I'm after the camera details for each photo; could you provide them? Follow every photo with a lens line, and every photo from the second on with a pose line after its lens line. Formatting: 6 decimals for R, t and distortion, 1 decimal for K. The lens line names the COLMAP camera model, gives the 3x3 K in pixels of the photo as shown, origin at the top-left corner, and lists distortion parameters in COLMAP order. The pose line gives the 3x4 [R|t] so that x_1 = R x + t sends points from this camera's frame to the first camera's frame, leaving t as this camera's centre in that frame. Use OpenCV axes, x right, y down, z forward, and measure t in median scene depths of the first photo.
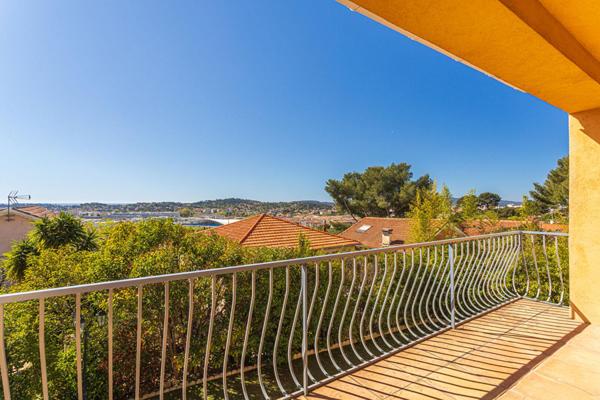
lens RADIAL K [[285.9, 0, 301.5], [0, 285.9, 203.3], [0, 0, 1]] dist [0.000153, 0.000519]
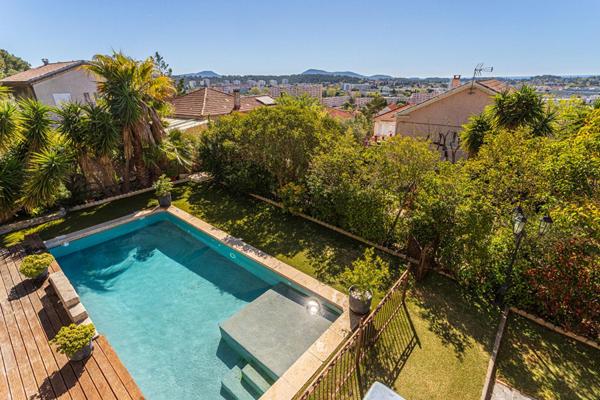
lens RADIAL K [[285.9, 0, 301.5], [0, 285.9, 203.3], [0, 0, 1]] dist [0.000153, 0.000519]
pose [[0.277361, 0.373536, -0.885179, -0.110743], [0.018072, 0.919135, 0.393528, 0.004483], [0.960596, -0.125146, 0.248182, 0.075774]]
